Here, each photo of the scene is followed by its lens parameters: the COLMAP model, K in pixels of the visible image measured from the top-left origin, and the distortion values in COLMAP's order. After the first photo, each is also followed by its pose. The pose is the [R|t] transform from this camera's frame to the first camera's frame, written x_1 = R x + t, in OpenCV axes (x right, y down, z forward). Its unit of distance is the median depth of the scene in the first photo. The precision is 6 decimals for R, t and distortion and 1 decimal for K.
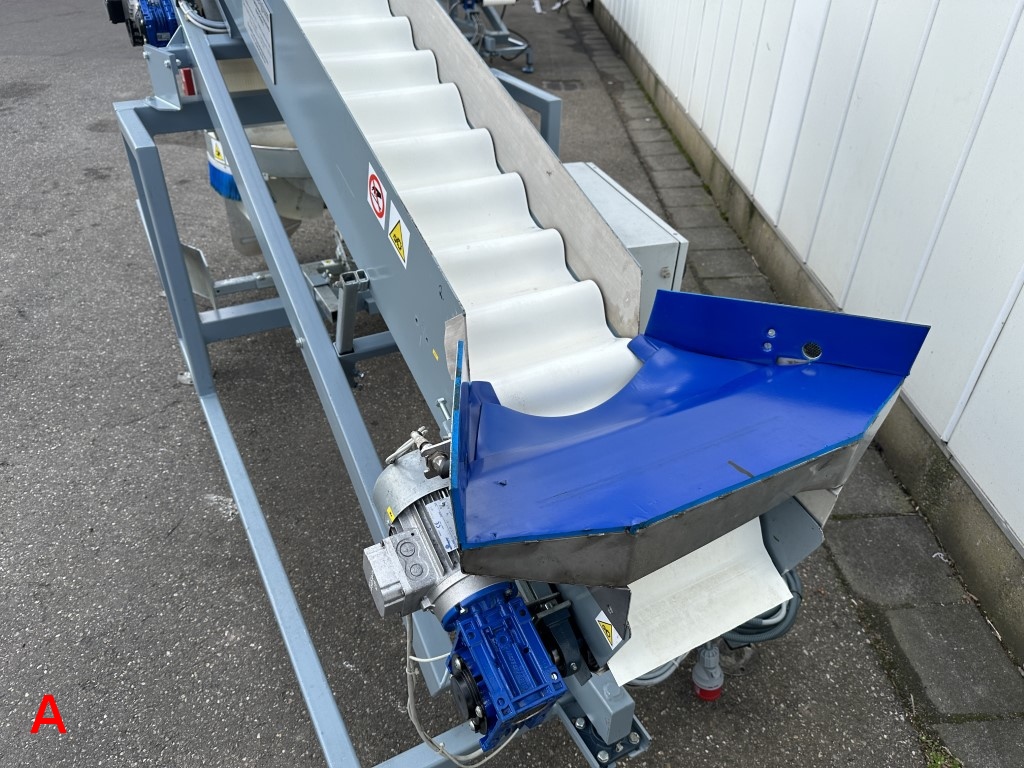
lens RADIAL K [[716.7, 0, 505.0], [0, 716.7, 390.5], [0, 0, 1]] dist [0.136401, -0.191395]
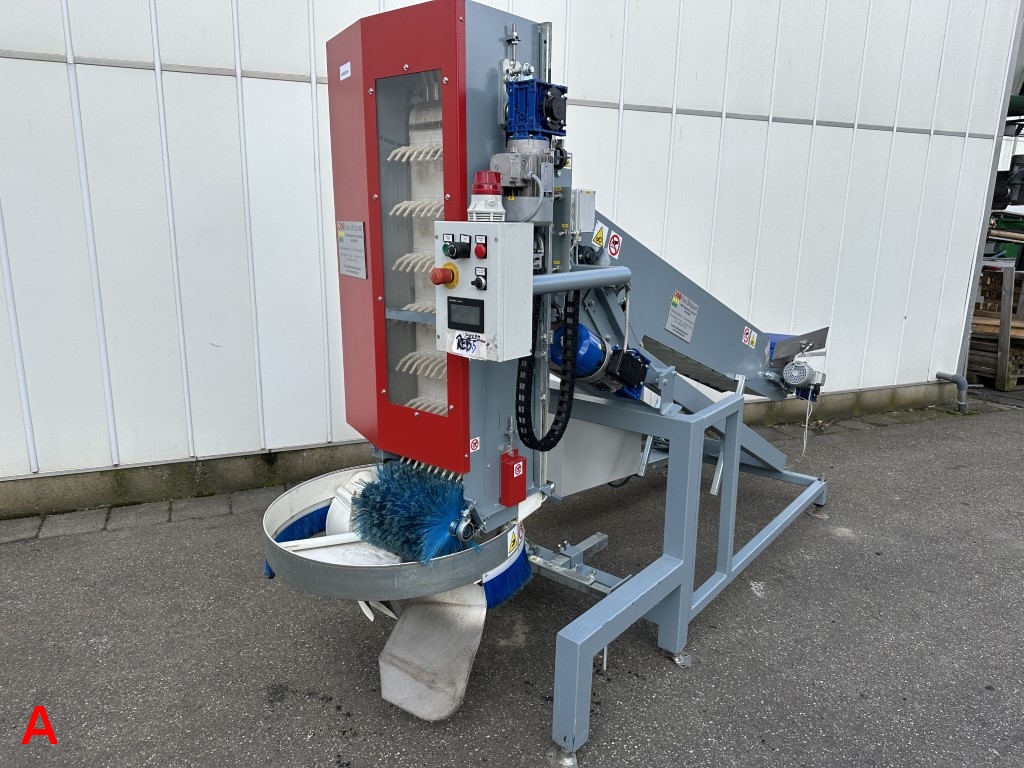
lens RADIAL K [[719.2, 0, 512.0], [0, 719.2, 384.0], [0, 0, 1]] dist [0.107421, -0.131554]
pose [[-0.391250, -0.229492, 0.891211, -1.347033], [0.505509, 0.755636, 0.416504, -1.001111], [-0.769015, 0.613472, -0.179632, 1.295363]]
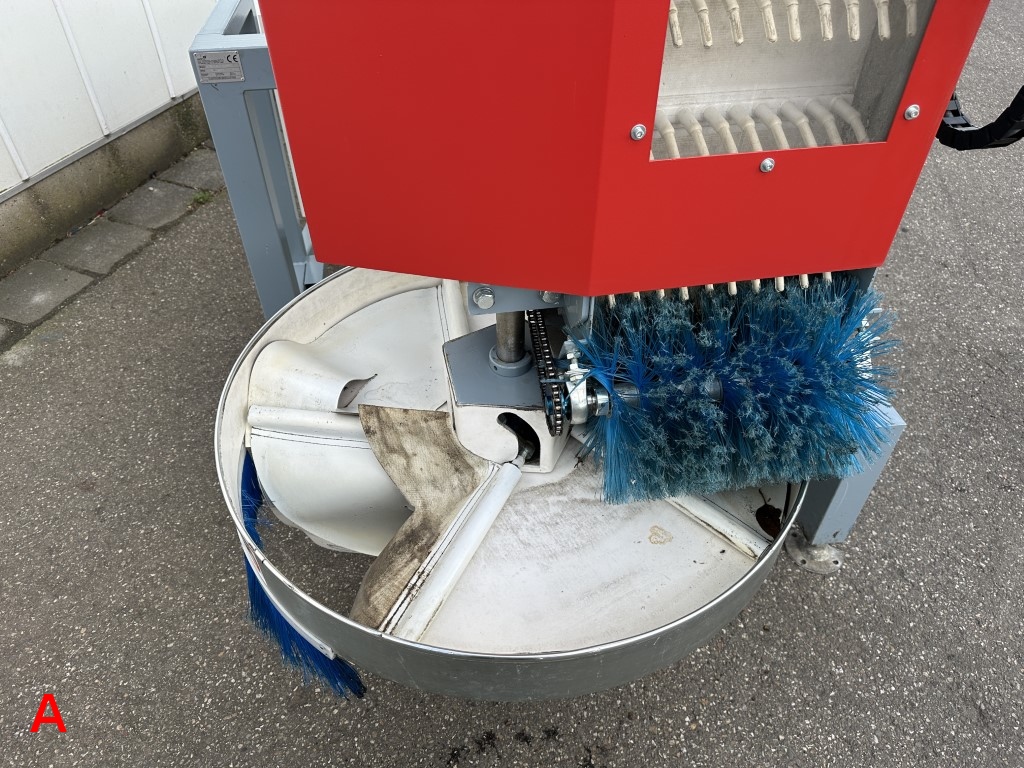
lens RADIAL K [[719.2, 0, 512.0], [0, 719.2, 384.0], [0, 0, 1]] dist [0.107421, -0.131554]
pose [[-0.946152, -0.225383, 0.232378, -0.469143], [0.175666, 0.245497, 0.953348, -0.958049], [-0.271916, 0.942833, -0.192685, 1.435643]]
